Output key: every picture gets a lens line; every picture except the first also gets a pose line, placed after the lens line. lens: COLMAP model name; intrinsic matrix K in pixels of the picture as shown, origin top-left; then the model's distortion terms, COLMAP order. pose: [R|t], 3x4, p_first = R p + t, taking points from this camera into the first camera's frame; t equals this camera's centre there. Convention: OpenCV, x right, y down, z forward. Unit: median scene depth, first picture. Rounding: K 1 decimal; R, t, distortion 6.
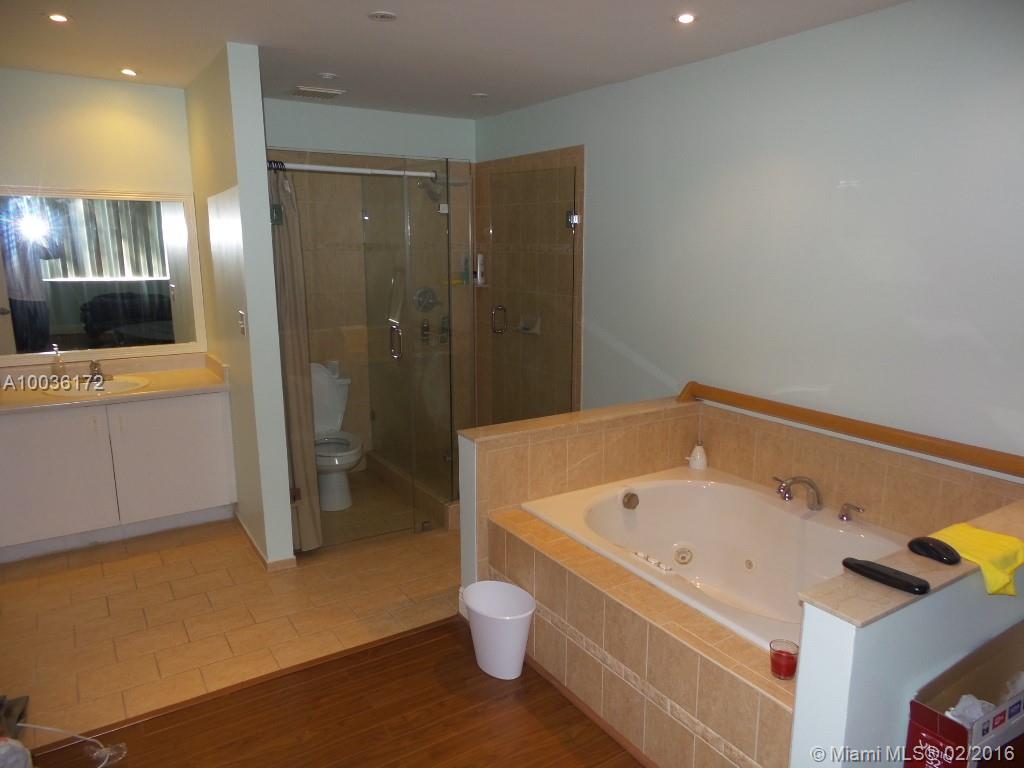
lens RADIAL K [[701.2, 0, 512.0], [0, 701.2, 384.0], [0, 0, 1]] dist [0.029799, 0.000177]
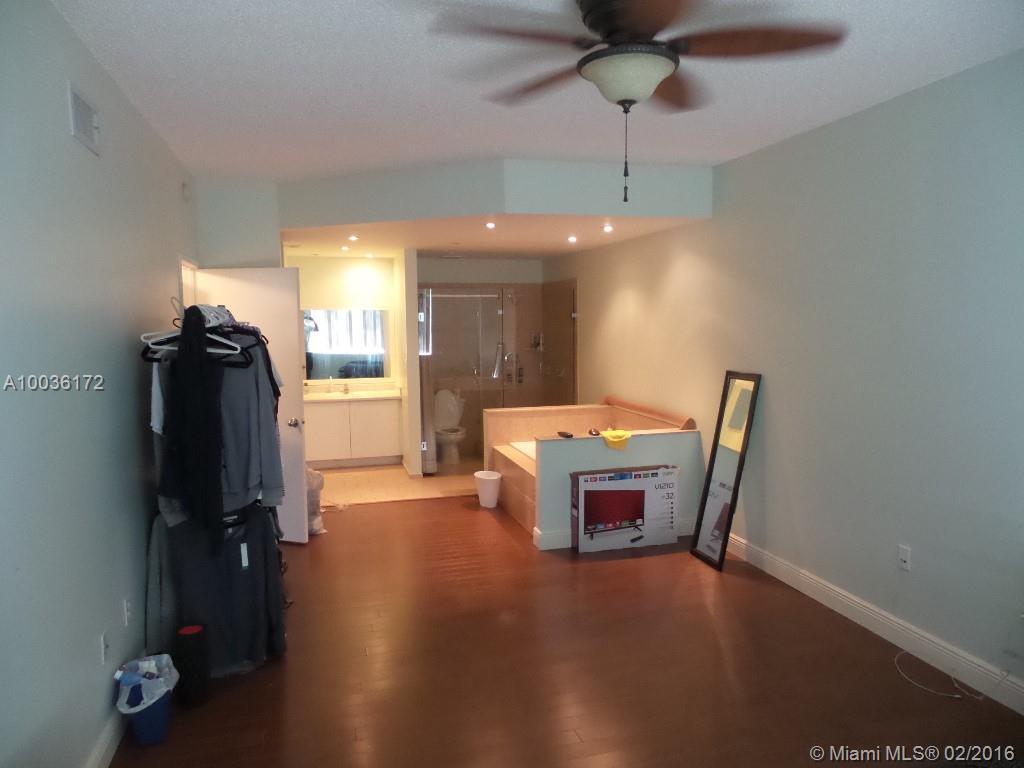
lens RADIAL K [[701.2, 0, 512.0], [0, 701.2, 384.0], [0, 0, 1]] dist [0.029799, 0.000177]
pose [[0.959585, 0.018440, -0.280816, 0.522881], [-0.047352, 0.994204, -0.096521, 0.158979], [0.277408, 0.105917, 0.954896, -0.948399]]
